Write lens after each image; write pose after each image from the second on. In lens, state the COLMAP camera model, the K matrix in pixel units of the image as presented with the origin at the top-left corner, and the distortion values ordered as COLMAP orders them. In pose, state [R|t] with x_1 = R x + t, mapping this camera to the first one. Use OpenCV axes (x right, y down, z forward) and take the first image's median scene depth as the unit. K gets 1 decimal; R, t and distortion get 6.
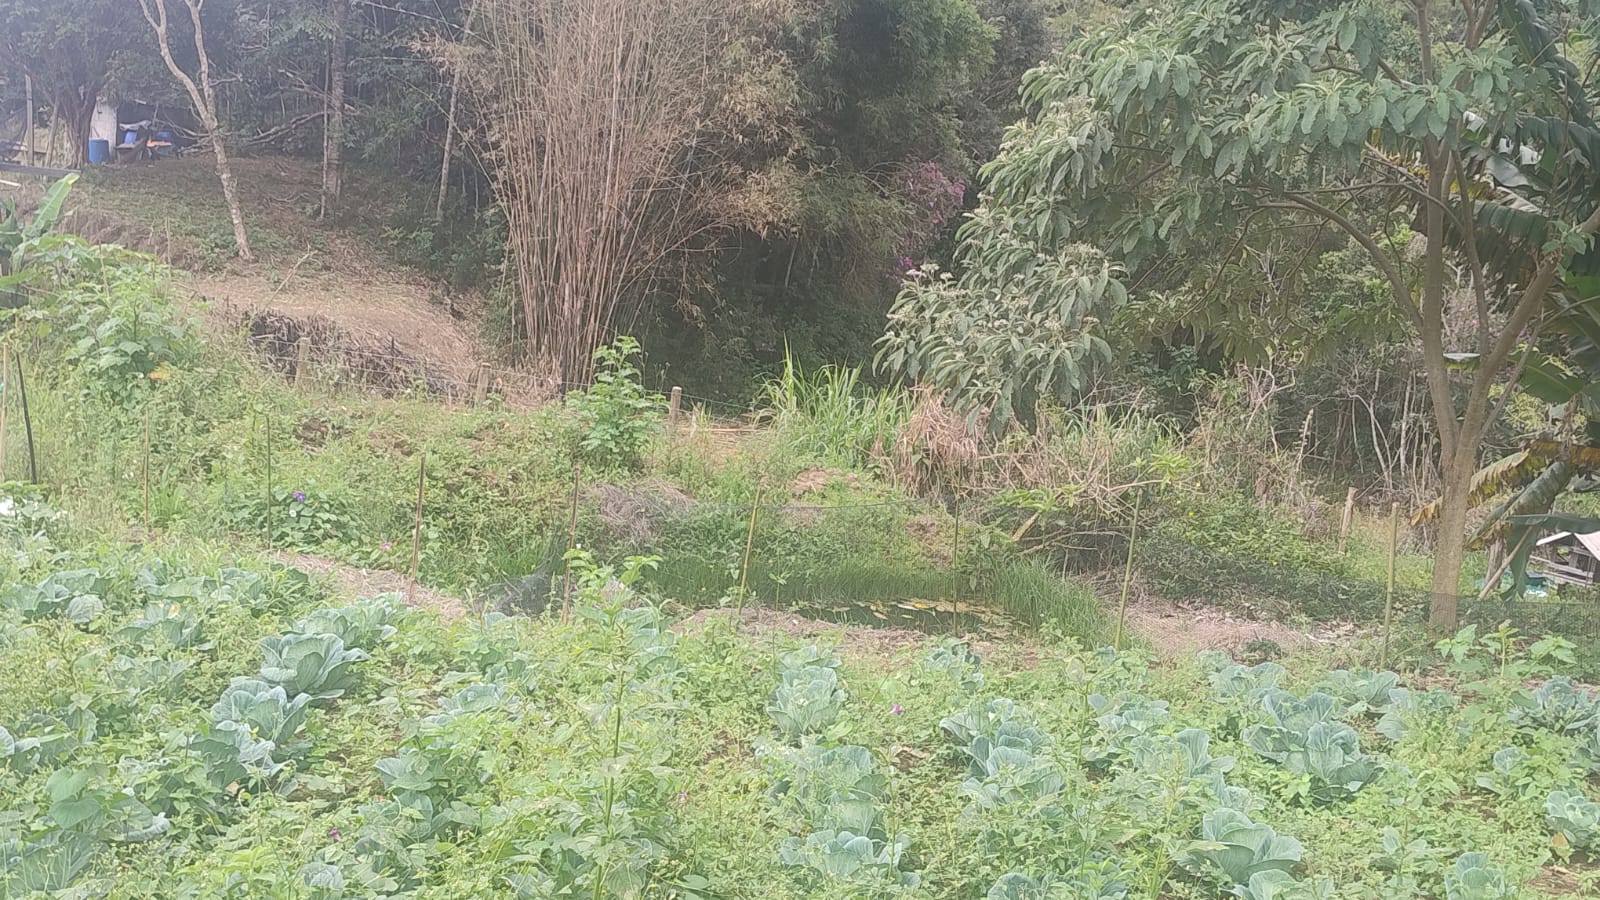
lens RADIAL K [[1769.1, 0, 815.9], [0, 1769.1, 451.1], [0, 0, 1]] dist [0.064999, 0.000000]
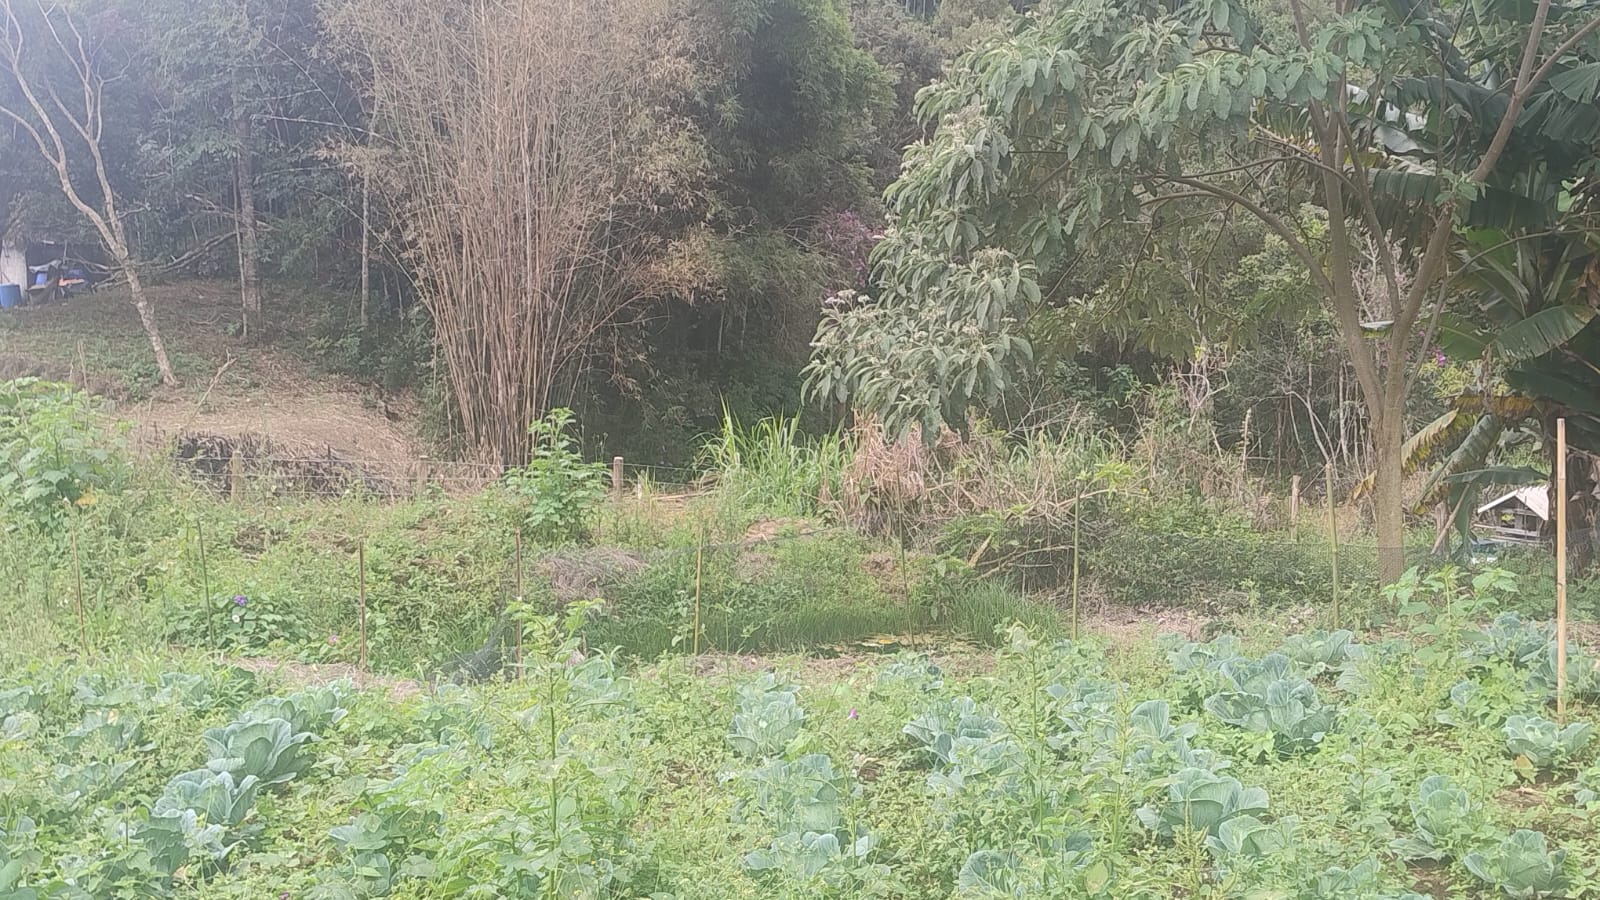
lens RADIAL K [[1769.1, 0, 831.2], [0, 1769.1, 435.7], [0, 0, 1]] dist [0.064999, 0.000000]
pose [[0.992405, -0.116895, 0.038305, 0.005860], [0.118499, 0.992036, -0.042687, 0.014300], [-0.033010, 0.046902, 0.998354, 0.001612]]
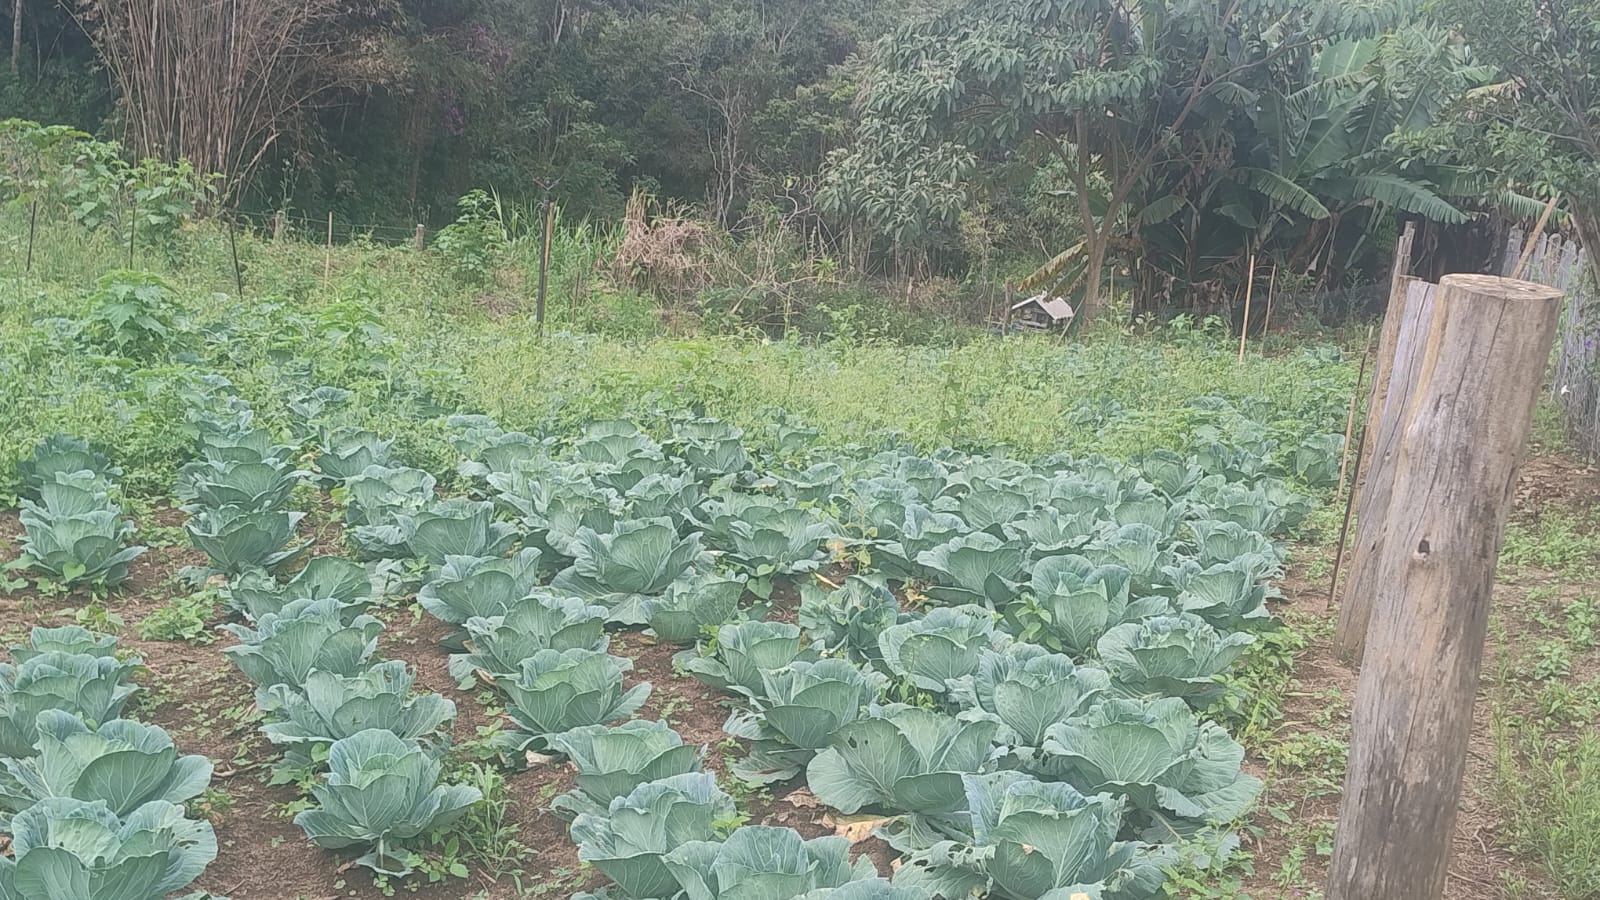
lens RADIAL K [[1769.1, 0, 836.8], [0, 1769.1, 425.9], [0, 0, 1]] dist [0.064999, 0.000000]
pose [[0.923907, -0.074298, 0.375335, -0.497724], [0.043053, 0.994923, 0.090968, 0.008692], [-0.380188, -0.067887, 0.922415, -0.545588]]
